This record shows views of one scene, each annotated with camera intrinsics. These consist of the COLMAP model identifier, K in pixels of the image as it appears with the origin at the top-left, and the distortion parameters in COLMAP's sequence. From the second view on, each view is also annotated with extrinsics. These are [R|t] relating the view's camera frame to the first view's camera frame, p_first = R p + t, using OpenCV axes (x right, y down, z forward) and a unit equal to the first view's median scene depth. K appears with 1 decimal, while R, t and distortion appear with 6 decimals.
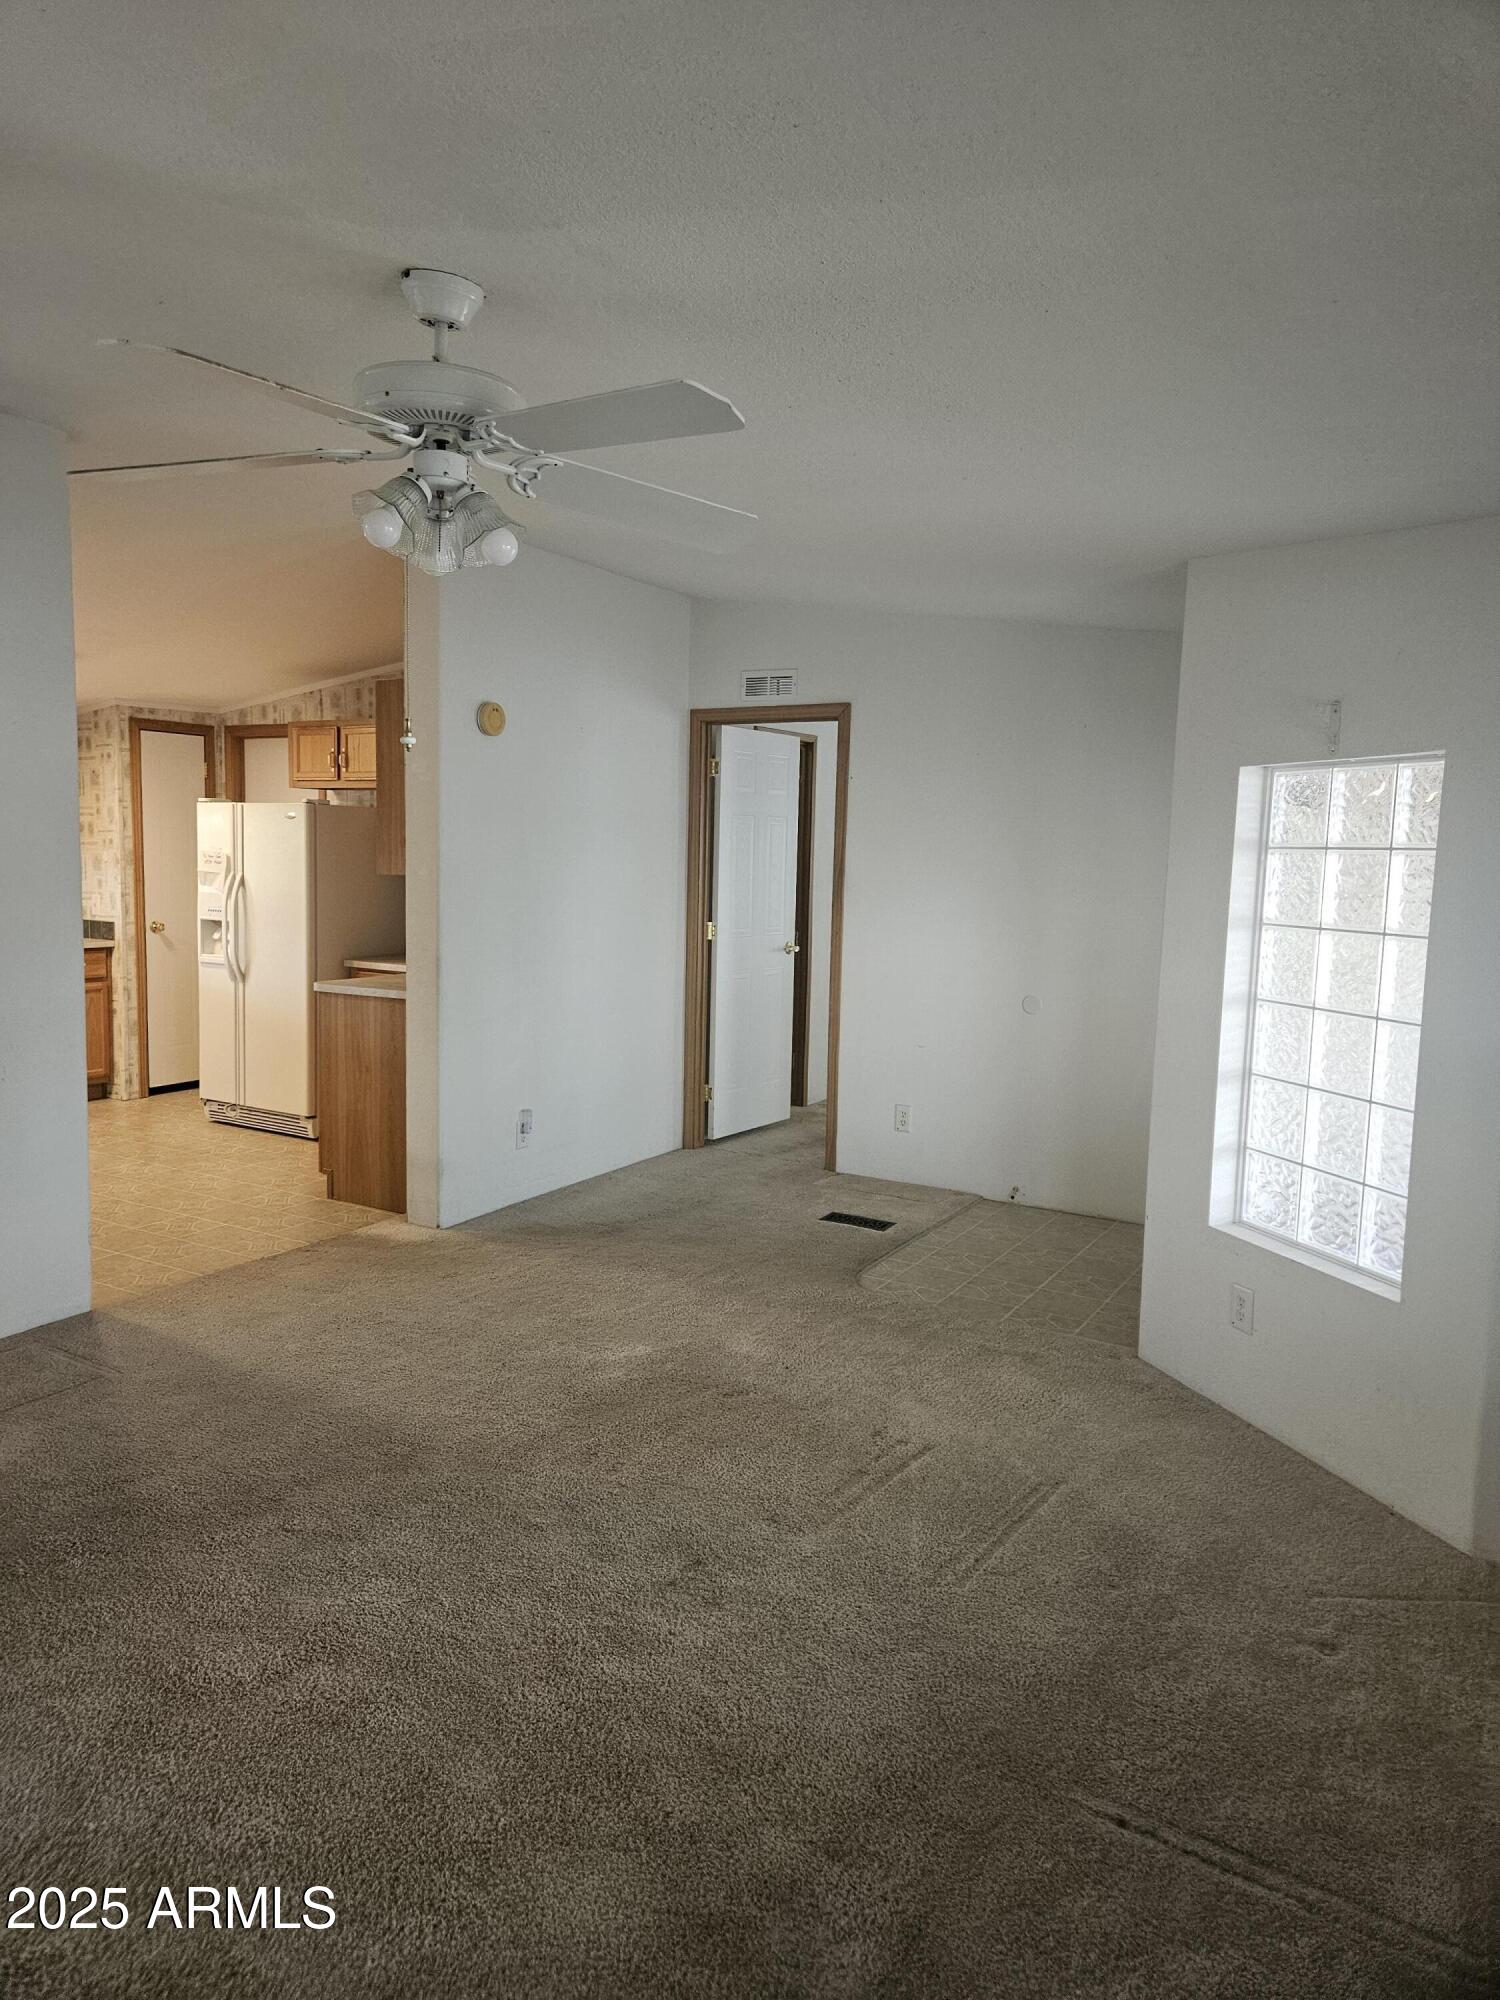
lens RADIAL K [[1332.0, 0, 746.2], [0, 1332.0, 992.8], [0, 0, 1]] dist [0.040836, -0.004409]
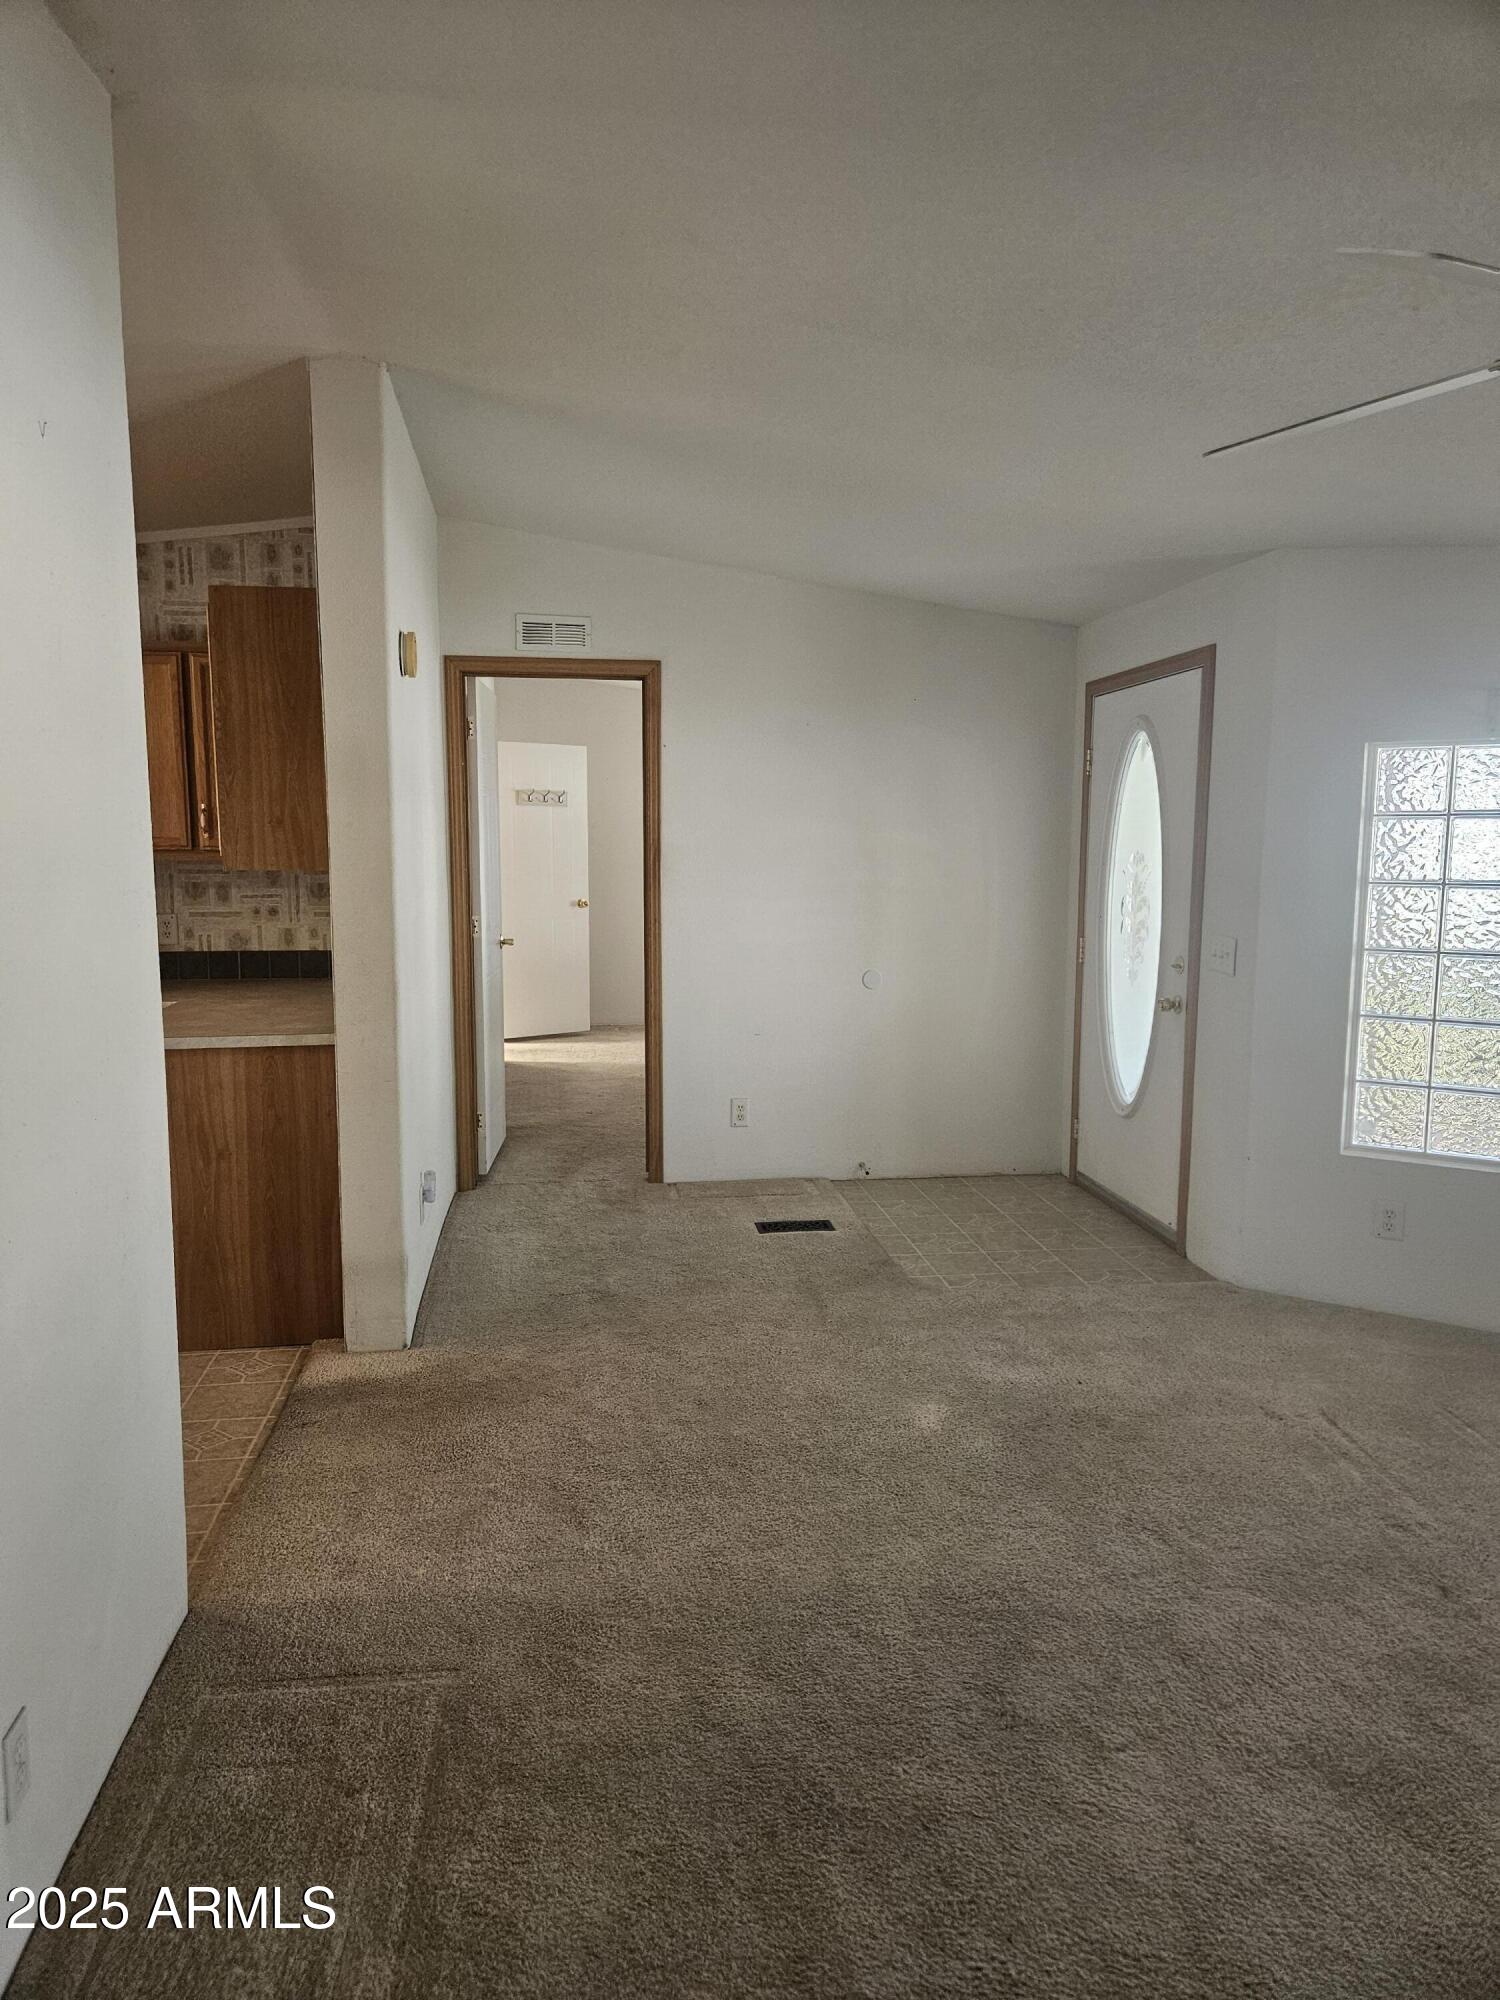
lens RADIAL K [[1332.0, 0, 745.6], [0, 1332.0, 1010.8], [0, 0, 1]] dist [0.040836, -0.004409]
pose [[0.781315, -0.101393, 0.615846, -0.447180], [0.080323, 0.994846, 0.061887, -0.034467], [-0.618947, 0.001113, 0.785432, 0.260333]]
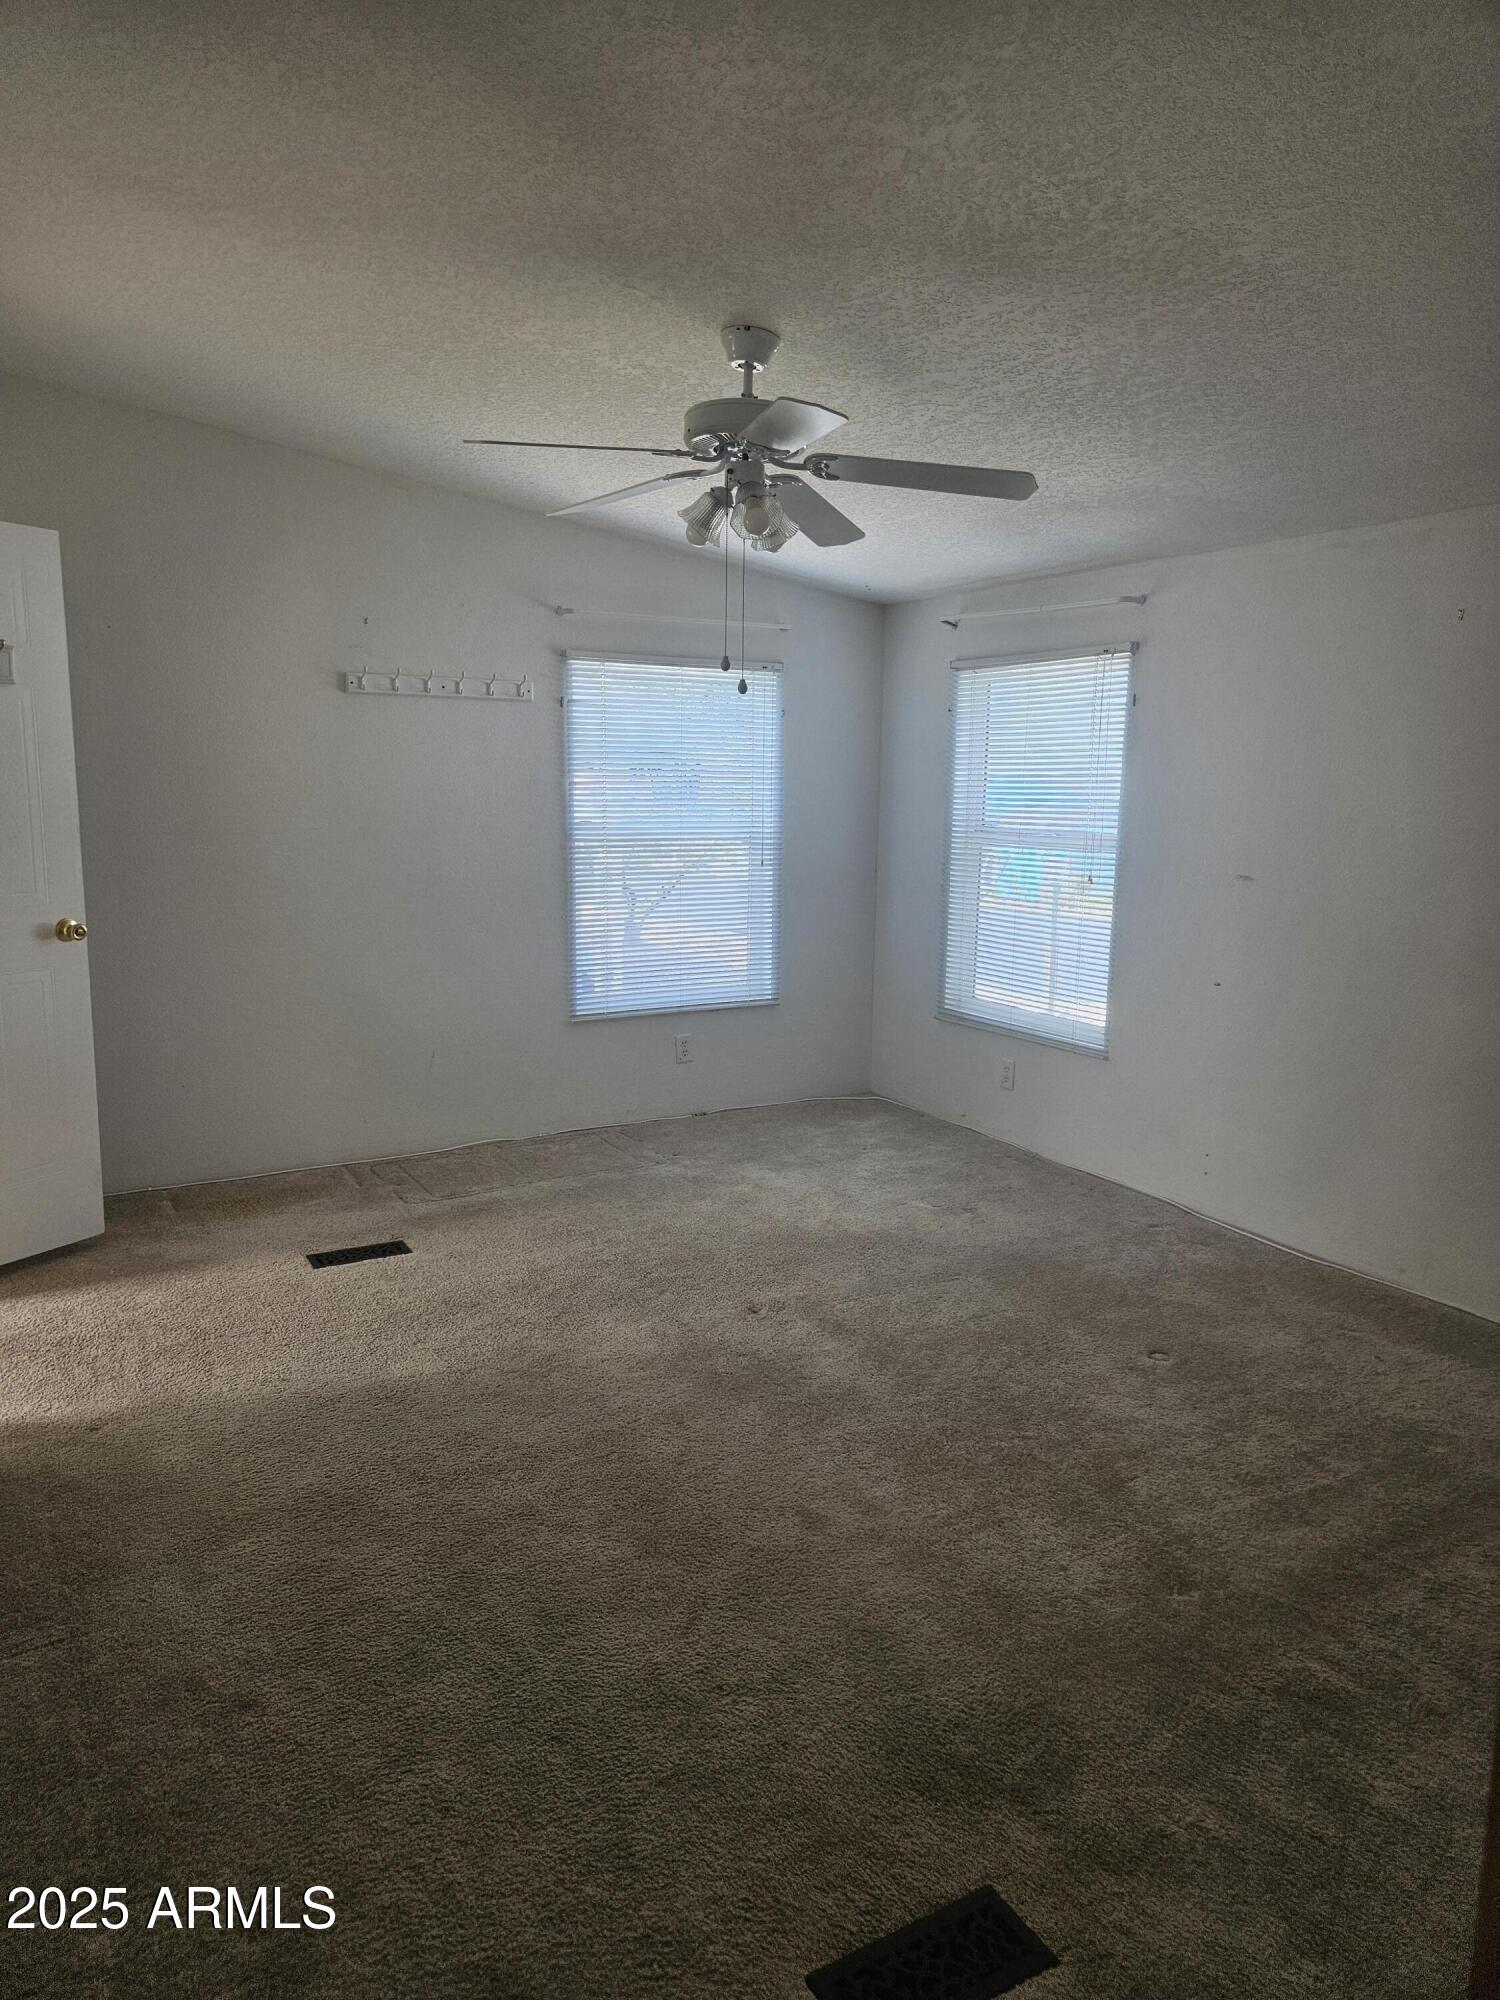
lens RADIAL K [[1332.0, 0, 754.1], [0, 1332.0, 996.0], [0, 0, 1]] dist [0.040836, -0.004409]
pose [[0.504840, -0.155586, 0.849076, -0.383101], [0.092800, 0.987704, 0.125812, -0.043807], [-0.858210, 0.015279, 0.513071, 0.367393]]
